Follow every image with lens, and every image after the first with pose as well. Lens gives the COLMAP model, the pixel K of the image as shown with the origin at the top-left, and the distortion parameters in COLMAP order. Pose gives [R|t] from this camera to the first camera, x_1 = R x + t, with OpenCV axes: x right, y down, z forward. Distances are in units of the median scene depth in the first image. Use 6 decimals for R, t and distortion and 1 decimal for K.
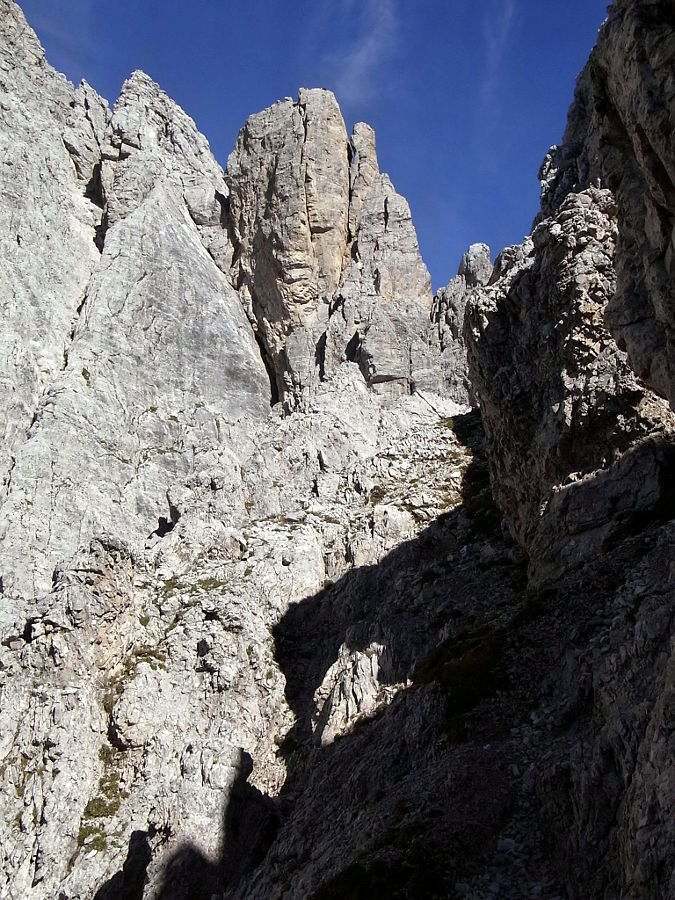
lens RADIAL K [[1129.7, 0, 334.5], [0, 1129.7, 450.8], [0, 0, 1]] dist [-0.104510, 0.061843]
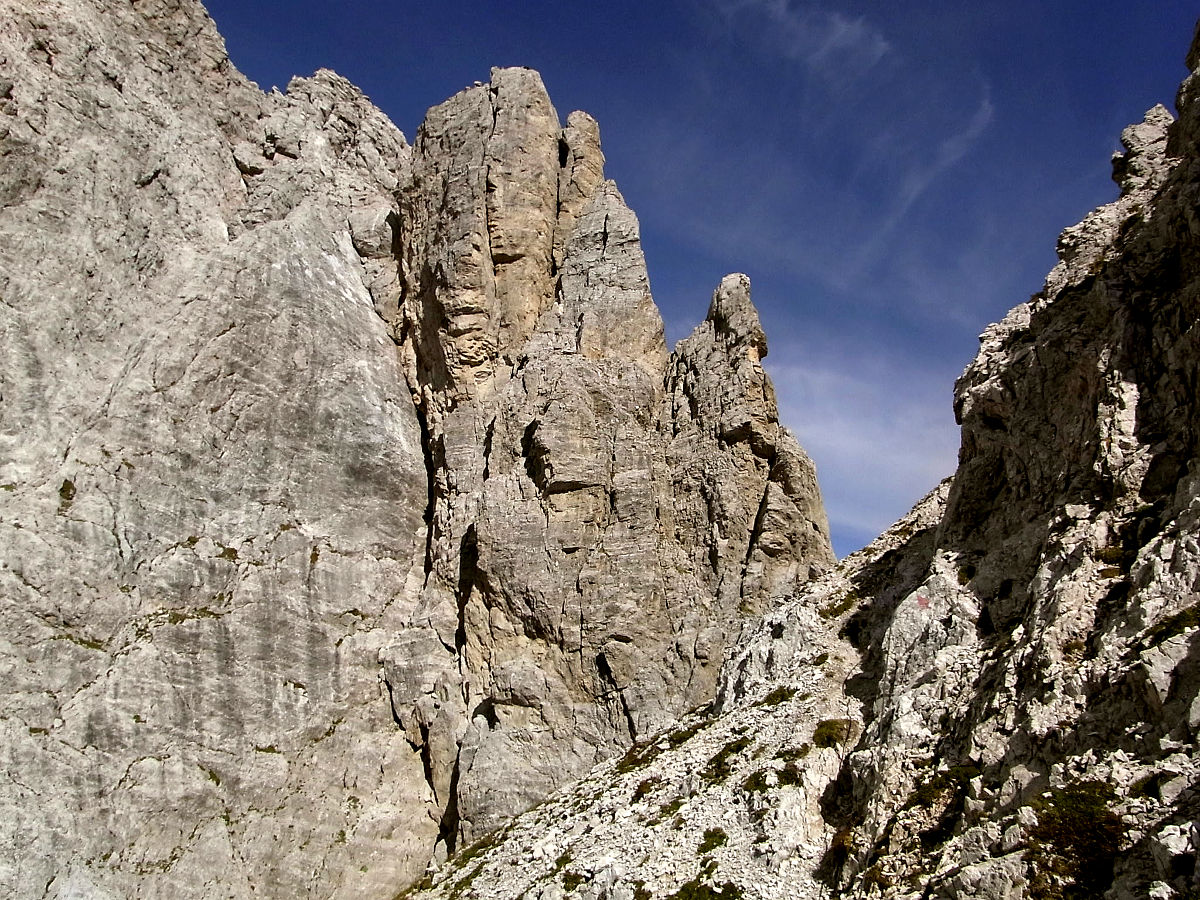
lens RADIAL K [[1039.5, 0, 598.6], [0, 1039.5, 450.9], [0, 0, 1]] dist [-0.104425, 0.023852]
pose [[0.996917, -0.000727, -0.078455, 0.096306], [-0.001423, 0.999625, -0.027345, -0.061581], [0.078445, 0.027372, 0.996543, 0.379324]]
